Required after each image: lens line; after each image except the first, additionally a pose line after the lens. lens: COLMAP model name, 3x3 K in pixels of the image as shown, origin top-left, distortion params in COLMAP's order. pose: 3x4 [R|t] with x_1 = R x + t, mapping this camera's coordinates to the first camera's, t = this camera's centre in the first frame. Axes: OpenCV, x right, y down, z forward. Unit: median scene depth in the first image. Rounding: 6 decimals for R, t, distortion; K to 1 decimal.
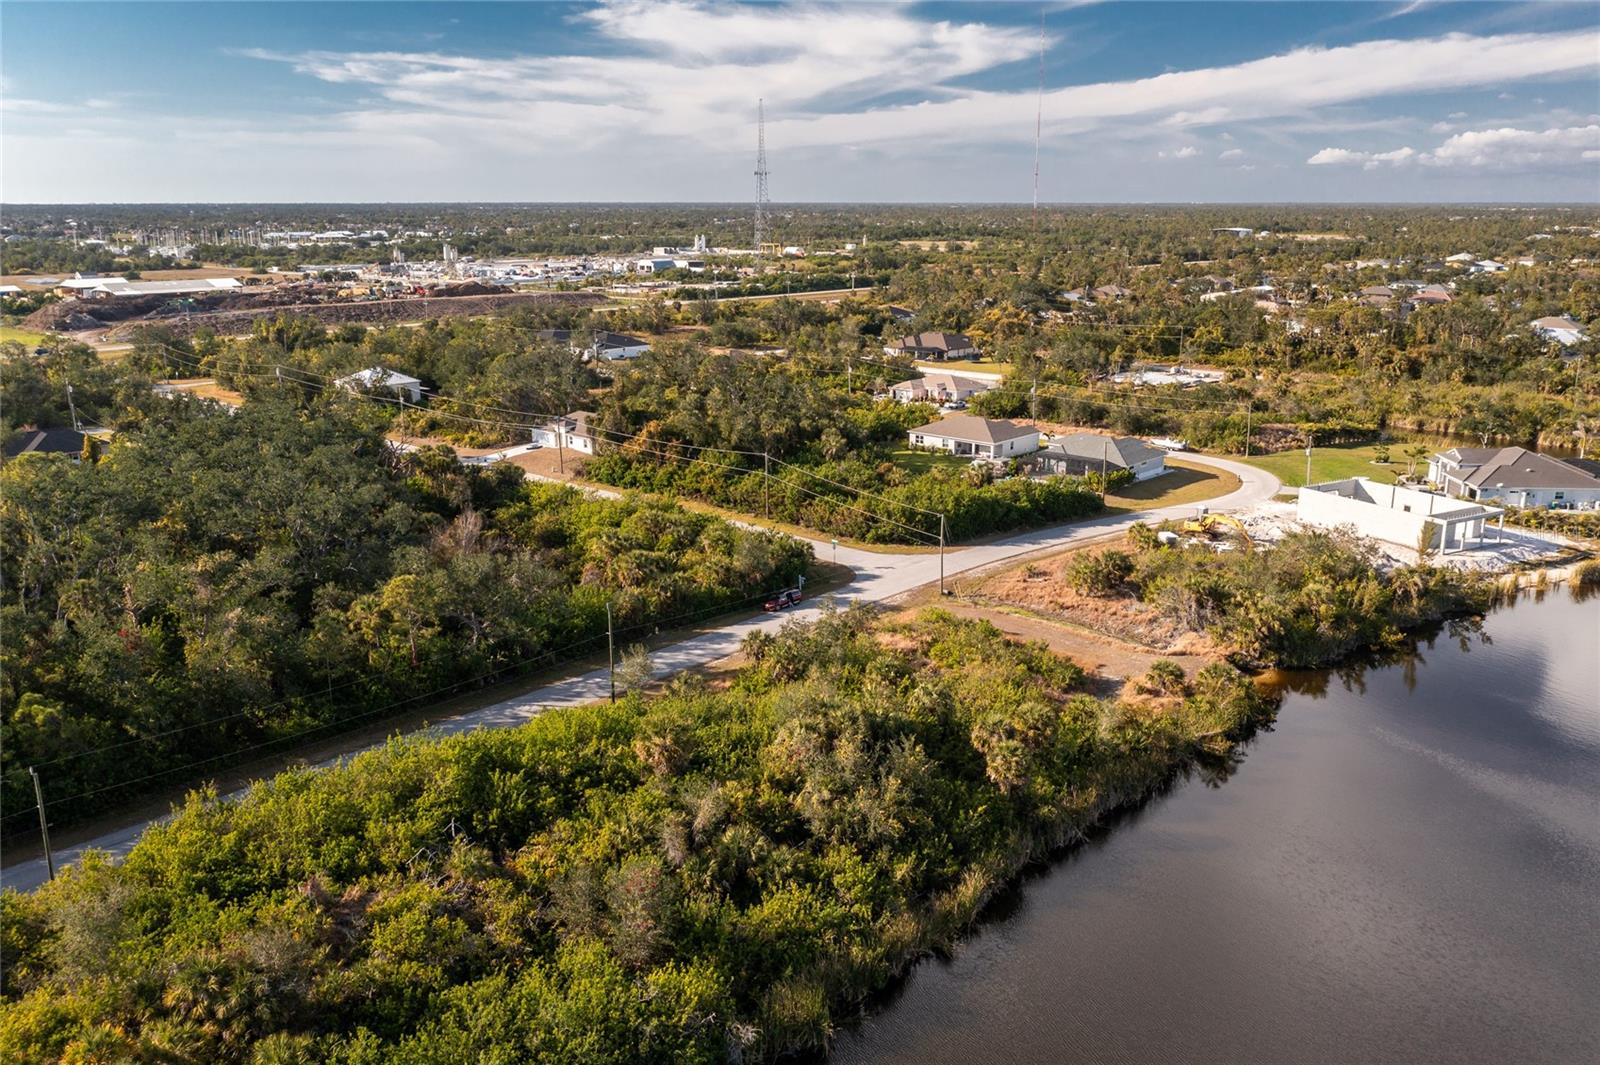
lens RADIAL K [[1287.3, 0, 800.0], [0, 1287.3, 532.5], [0, 0, 1]] dist [-0.010590, -0.003637]
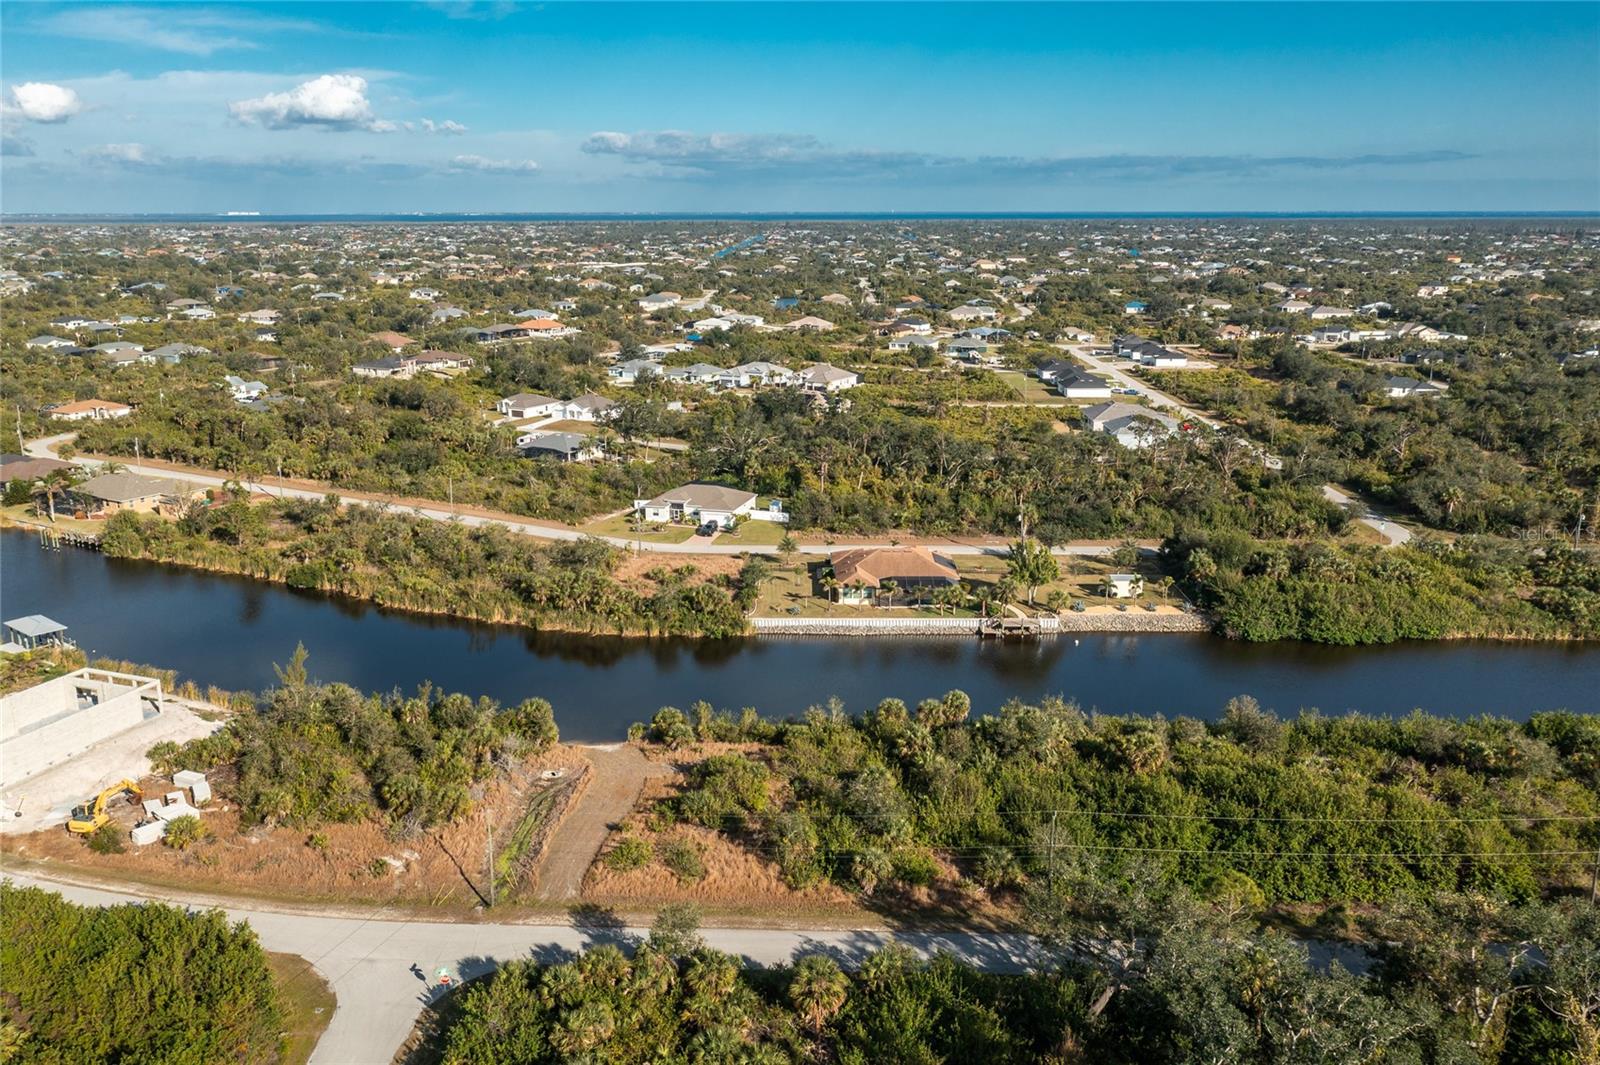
lens RADIAL K [[1313.0, 0, 800.0], [0, 1313.0, 532.5], [0, 0, 1]] dist [-0.003258, 0.002474]
pose [[-0.635634, -0.186123, 0.749218, -0.560102], [0.195278, 0.900175, 0.389297, -0.429751], [-0.746884, 0.393756, -0.535836, 1.219700]]
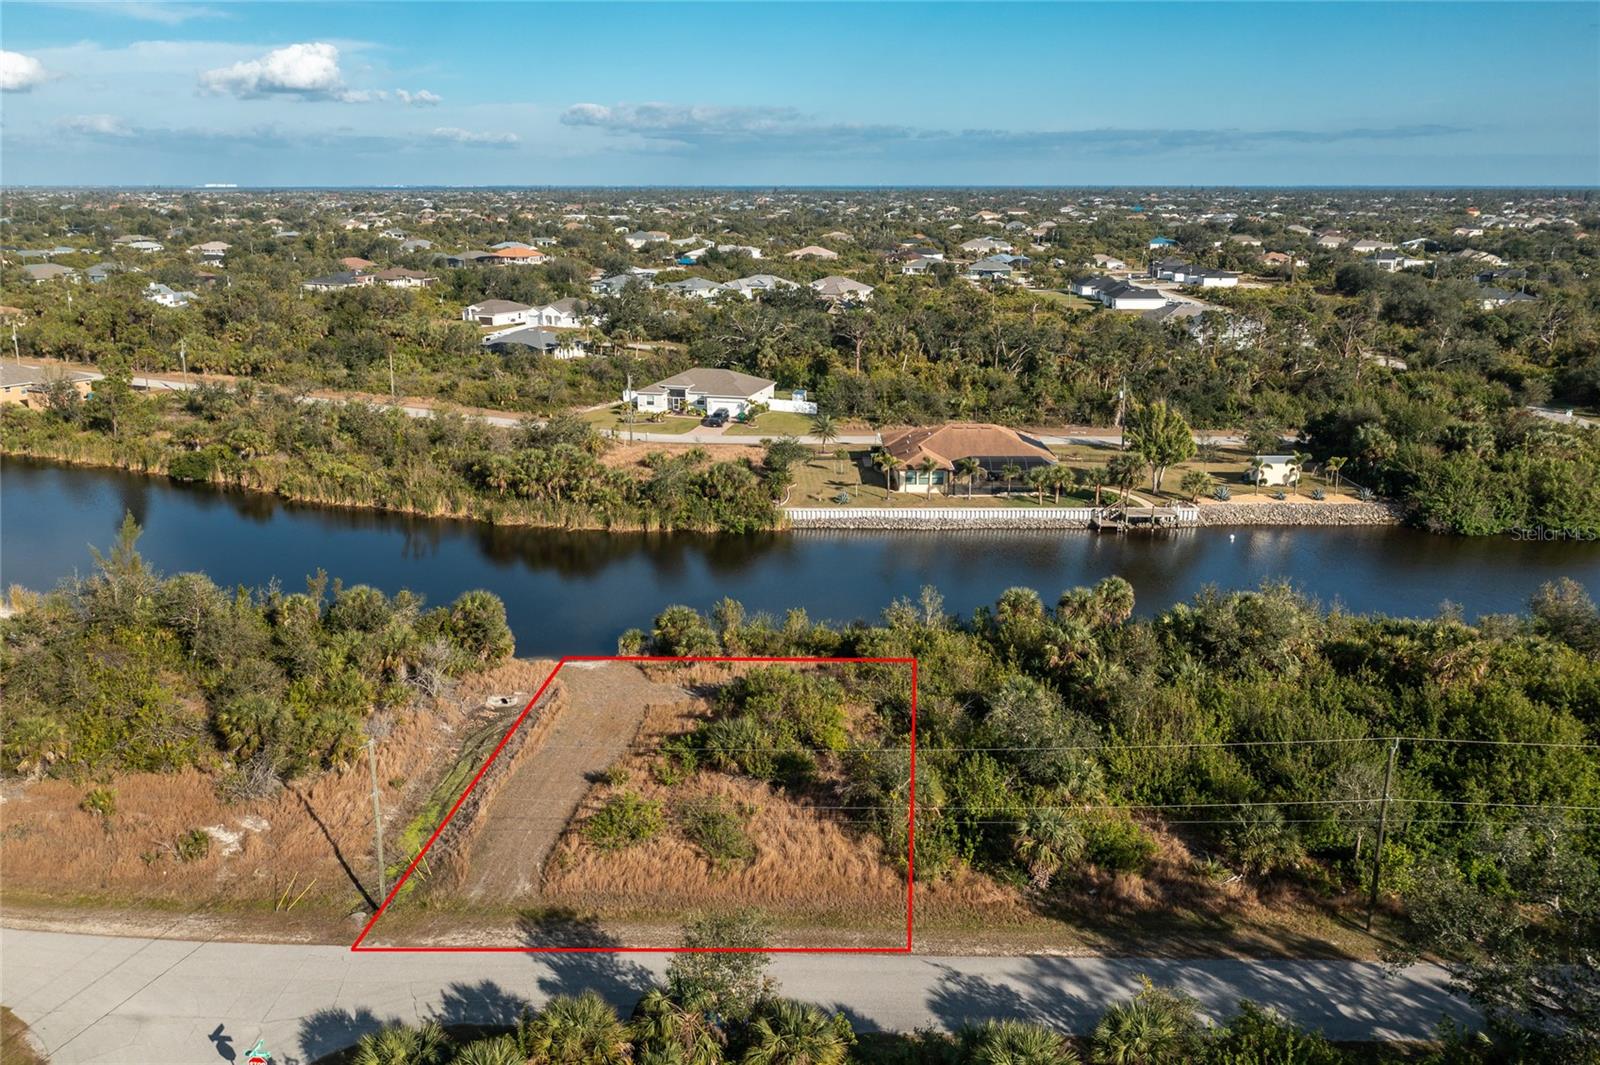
lens RADIAL K [[1313.0, 0, 800.0], [0, 1313.0, 532.5], [0, 0, 1]] dist [-0.003258, 0.002474]
pose [[-0.644056, -0.197530, 0.739035, -0.287661], [0.191643, 0.893616, 0.405860, -0.224759], [-0.740584, 0.403028, -0.537684, 1.105682]]
